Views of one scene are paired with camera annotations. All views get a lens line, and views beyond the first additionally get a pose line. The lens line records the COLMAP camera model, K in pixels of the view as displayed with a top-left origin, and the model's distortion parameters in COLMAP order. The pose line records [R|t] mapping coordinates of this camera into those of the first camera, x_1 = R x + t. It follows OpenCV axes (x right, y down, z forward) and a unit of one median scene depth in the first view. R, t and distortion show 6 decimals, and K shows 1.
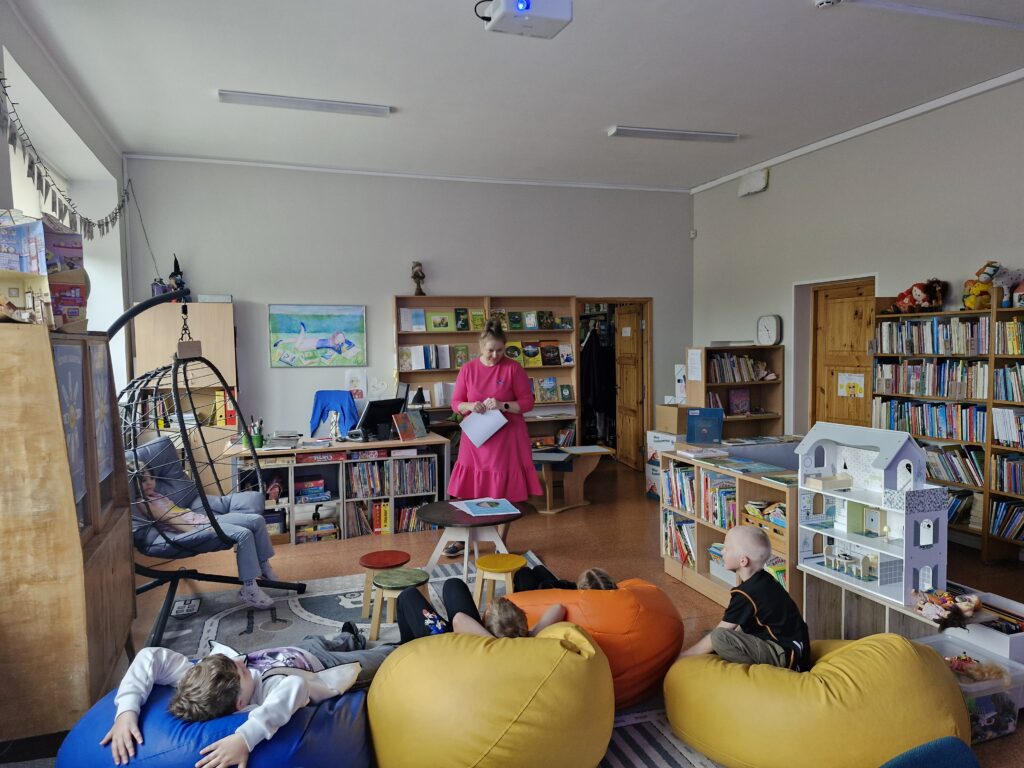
lens RADIAL K [[706.5, 0, 508.6], [0, 706.5, 392.4], [0, 0, 1]] dist [0.075232, -0.081840]
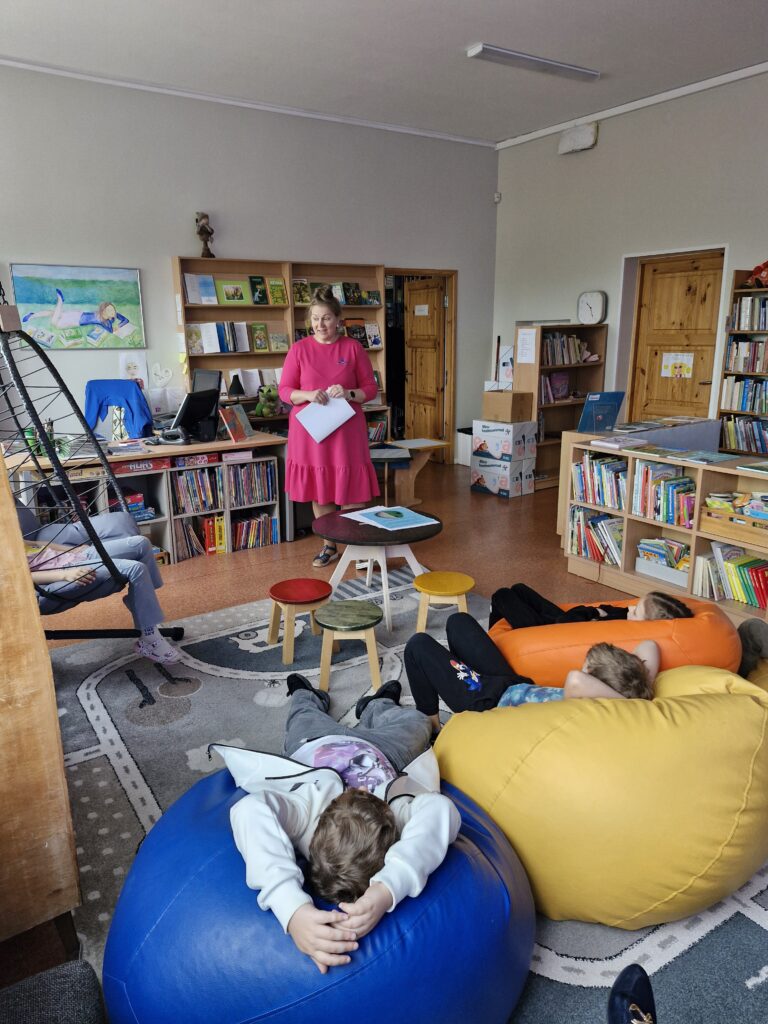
lens RADIAL K [[706.5, 0, 382.3], [0, 706.5, 508.0], [0, 0, 1]] dist [0.075232, -0.081840]
pose [[0.962945, -0.063253, 0.262177, -0.190767], [0.015959, 0.983769, 0.178731, 0.000458], [-0.269227, -0.167924, 0.948324, 0.152377]]
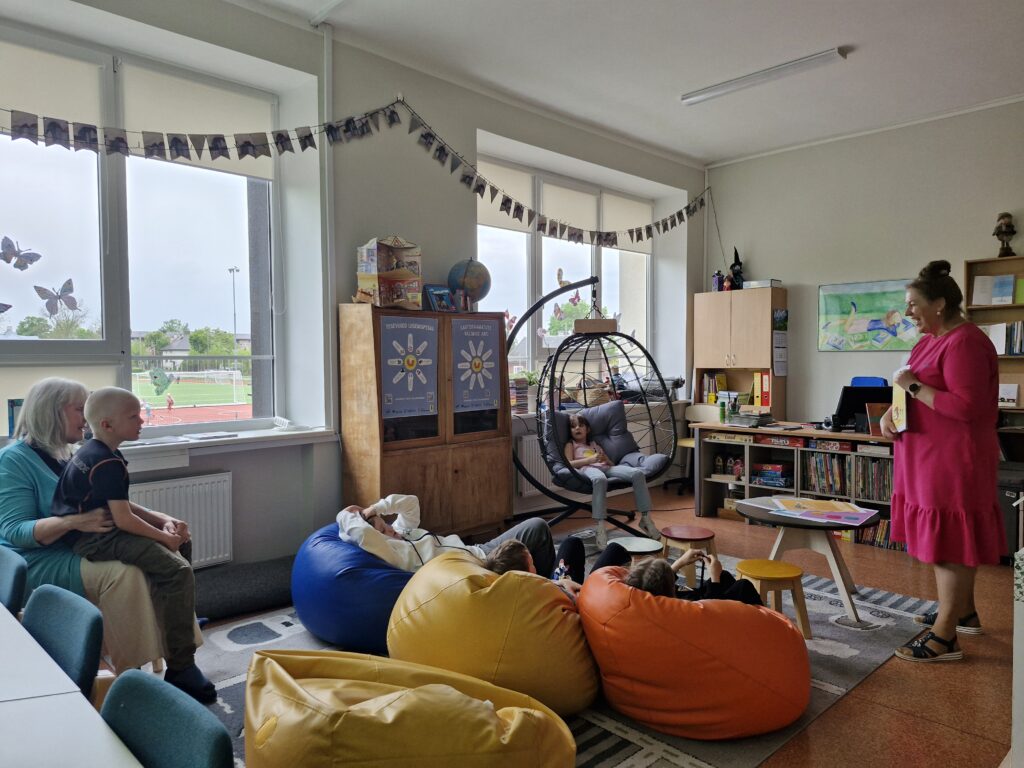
lens RADIAL K [[706.5, 0, 504.8], [0, 706.5, 378.8], [0, 0, 1]] dist [0.075232, -0.081840]
pose [[0.429252, 0.037063, -0.902424, 0.391667], [-0.058873, 0.998181, 0.012992, 0.015950], [0.901264, 0.047551, 0.430654, 0.227810]]
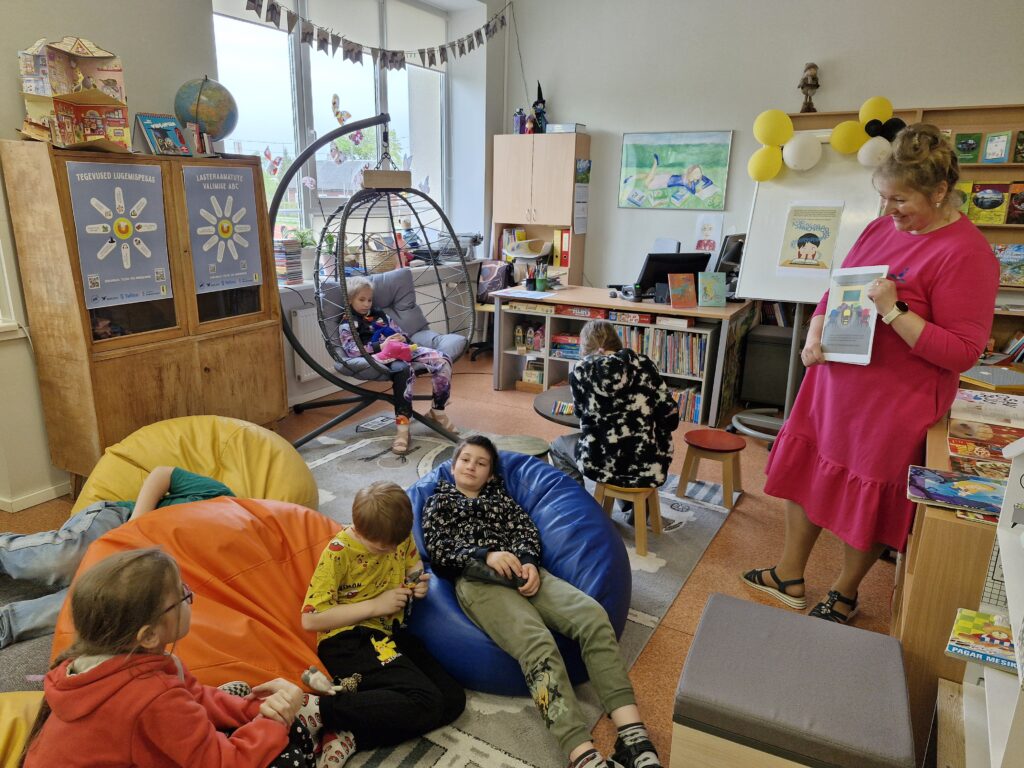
lens RADIAL K [[706.5, 0, 499.6], [0, 706.5, 387.3], [0, 0, 1]] dist [0.075232, -0.081840]
pose [[0.662549, 0.226572, -0.713929, 0.292151], [-0.076779, 0.968675, 0.236165, -0.016786], [0.745073, -0.101656, 0.659190, 0.293534]]
